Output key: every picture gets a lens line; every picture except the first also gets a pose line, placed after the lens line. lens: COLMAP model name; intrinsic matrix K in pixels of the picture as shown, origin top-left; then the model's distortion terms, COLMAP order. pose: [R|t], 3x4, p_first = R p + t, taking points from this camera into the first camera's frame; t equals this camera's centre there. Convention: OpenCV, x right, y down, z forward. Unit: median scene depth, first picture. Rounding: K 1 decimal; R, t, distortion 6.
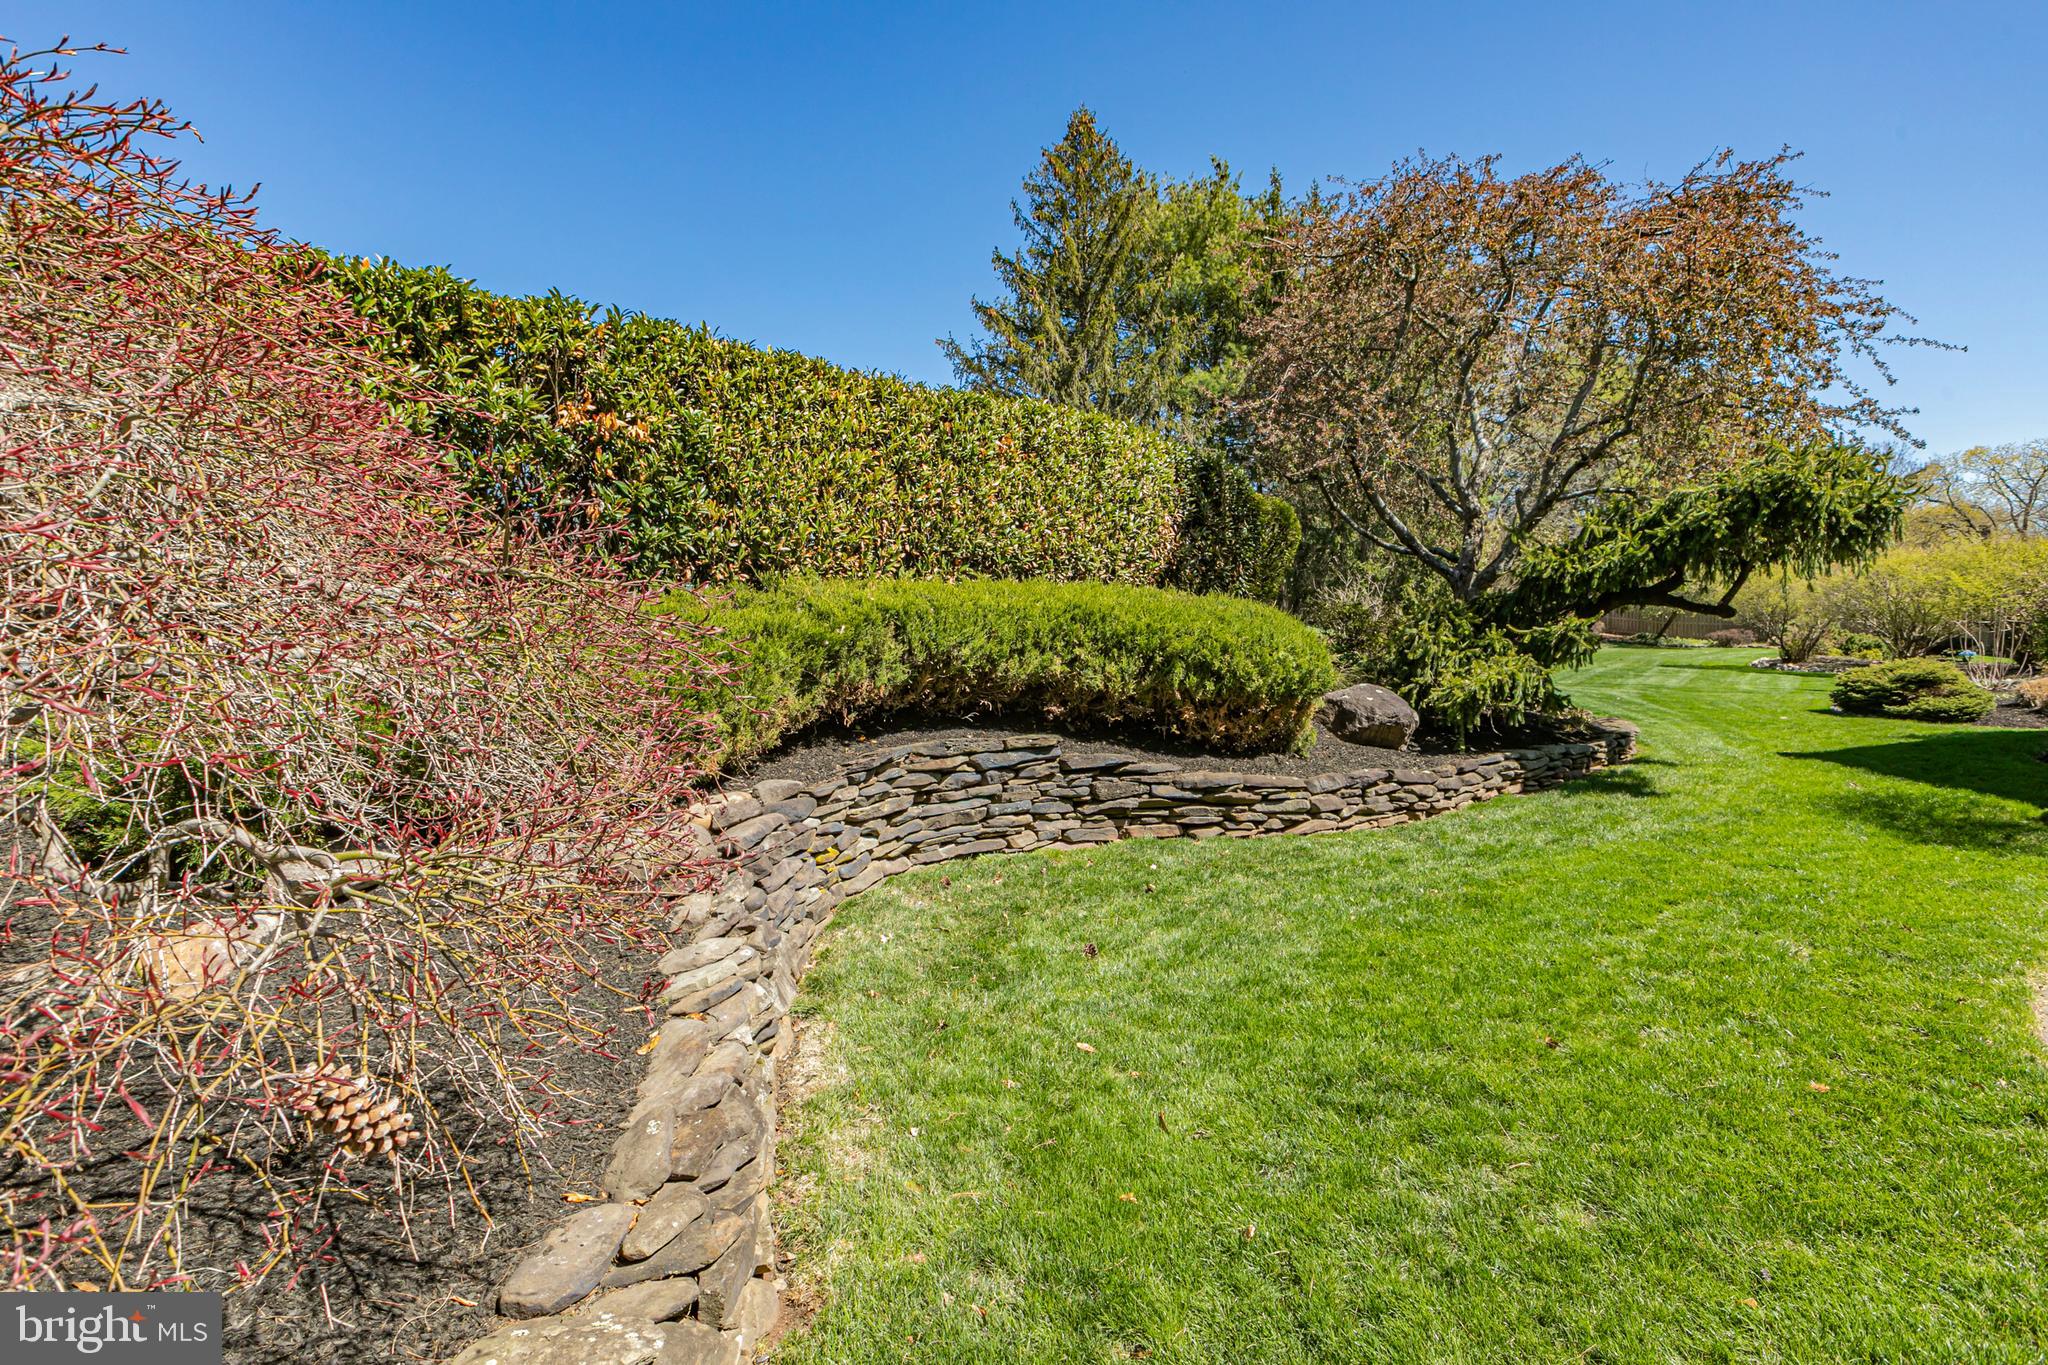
lens RADIAL K [[1016.7, 0, 1026.7], [0, 1016.7, 686.0], [0, 0, 1]] dist [-0.001104, -0.000181]
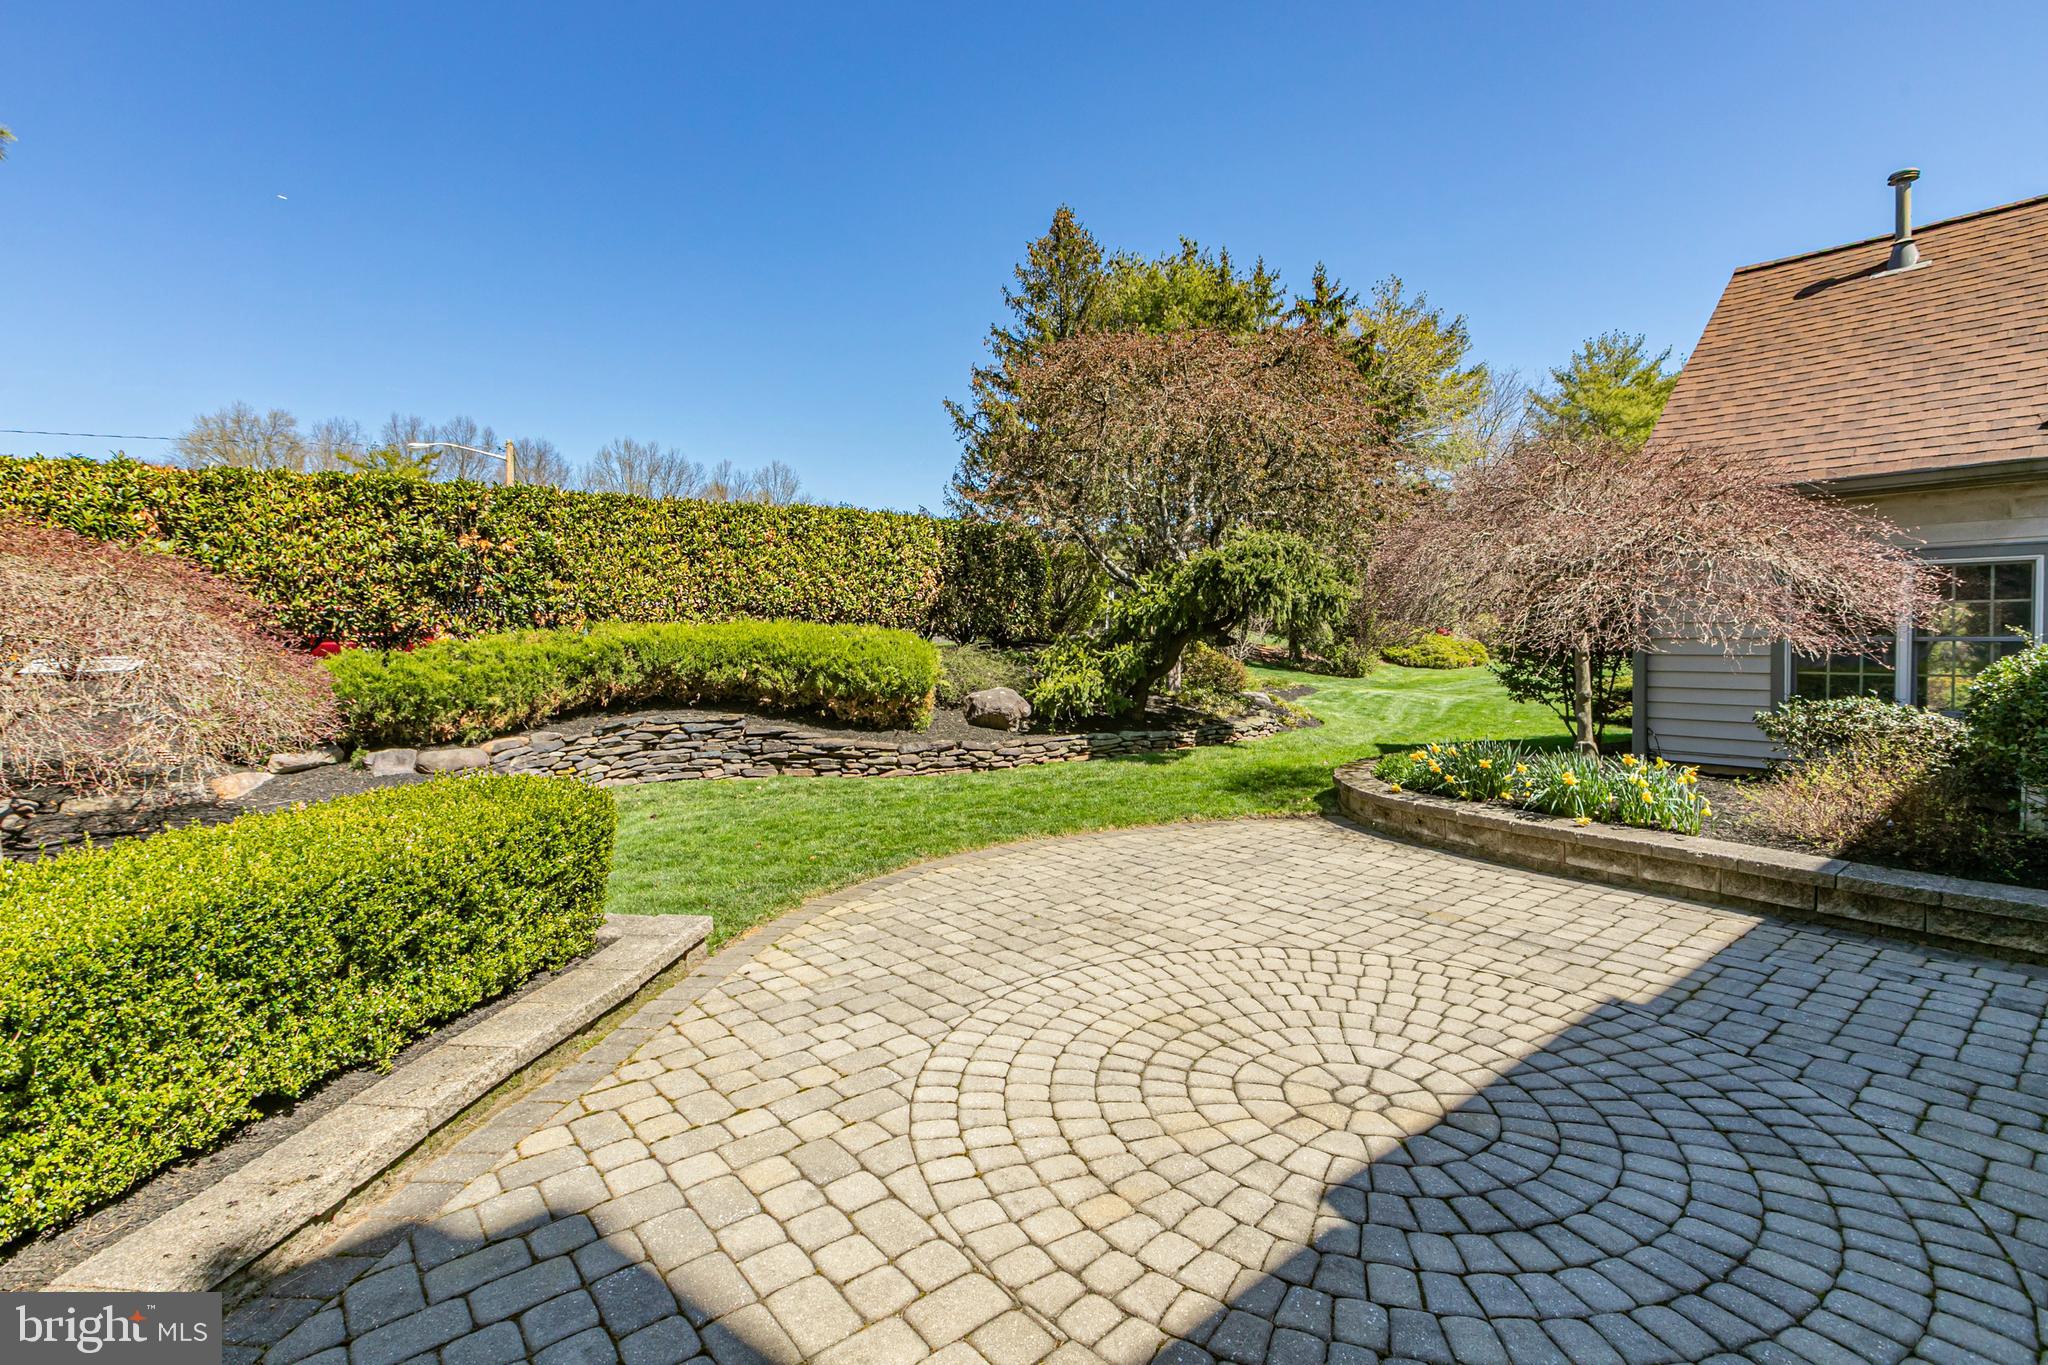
lens RADIAL K [[976.8, 0, 1021.2], [0, 976.8, 673.5], [0, 0, 1]] dist [-0.001293, 0.000152]
pose [[0.986878, 0.013626, -0.160890, 0.751234], [-0.015166, 0.999850, -0.008348, -0.014120], [0.160752, 0.010678, 0.986937, -0.552122]]
